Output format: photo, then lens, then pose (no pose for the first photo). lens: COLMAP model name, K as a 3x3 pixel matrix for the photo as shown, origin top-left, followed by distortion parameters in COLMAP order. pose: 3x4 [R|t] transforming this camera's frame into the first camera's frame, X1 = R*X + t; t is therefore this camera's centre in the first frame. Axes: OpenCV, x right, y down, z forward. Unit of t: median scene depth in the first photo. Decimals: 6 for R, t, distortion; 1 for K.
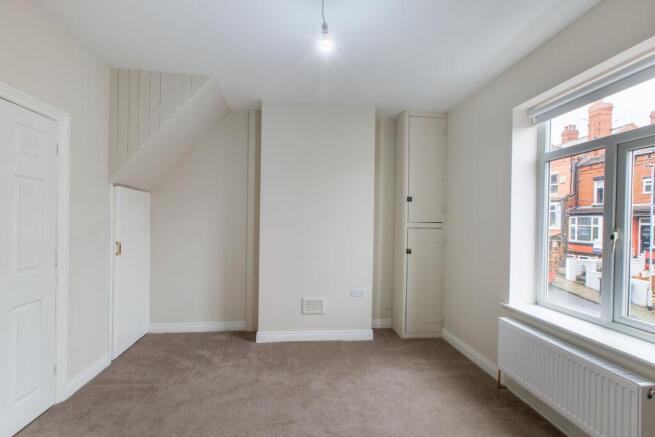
lens RADIAL K [[302.1, 0, 328.2], [0, 302.1, 225.0], [0, 0, 1]] dist [0.000381, 0.000039]
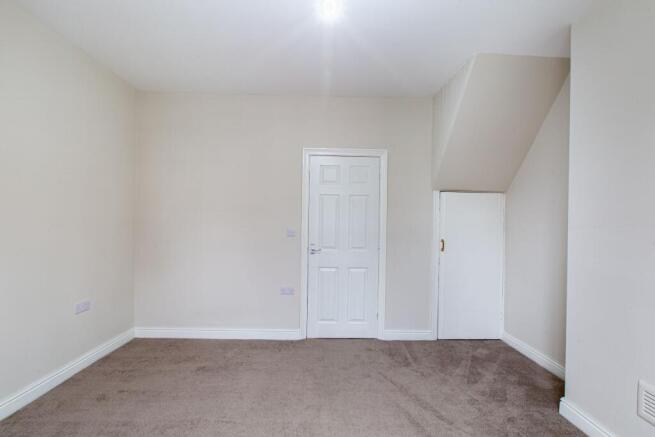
lens RADIAL K [[313.4, 0, 327.5], [0, 313.4, 218.5], [0, 0, 1]] dist [-0.000262, -0.000300]
pose [[-0.100176, -0.019104, -0.994786, 0.560290], [-0.025912, 0.999527, -0.016585, 0.005463], [0.994632, 0.024116, -0.100624, 0.677501]]
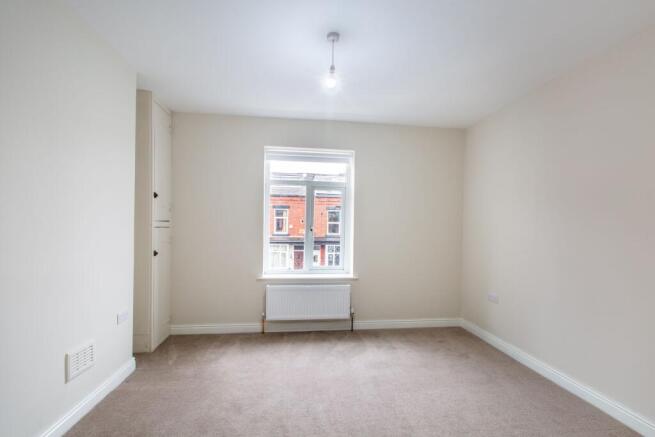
lens RADIAL K [[289.5, 0, 327.6], [0, 289.5, 226.9], [0, 0, 1]] dist [0.000419, 0.000138]
pose [[0.005409, -0.019498, 0.999795, -0.761201], [0.000056, 0.999810, 0.019498, -0.009951], [-0.999985, -0.000050, 0.005409, 0.616007]]
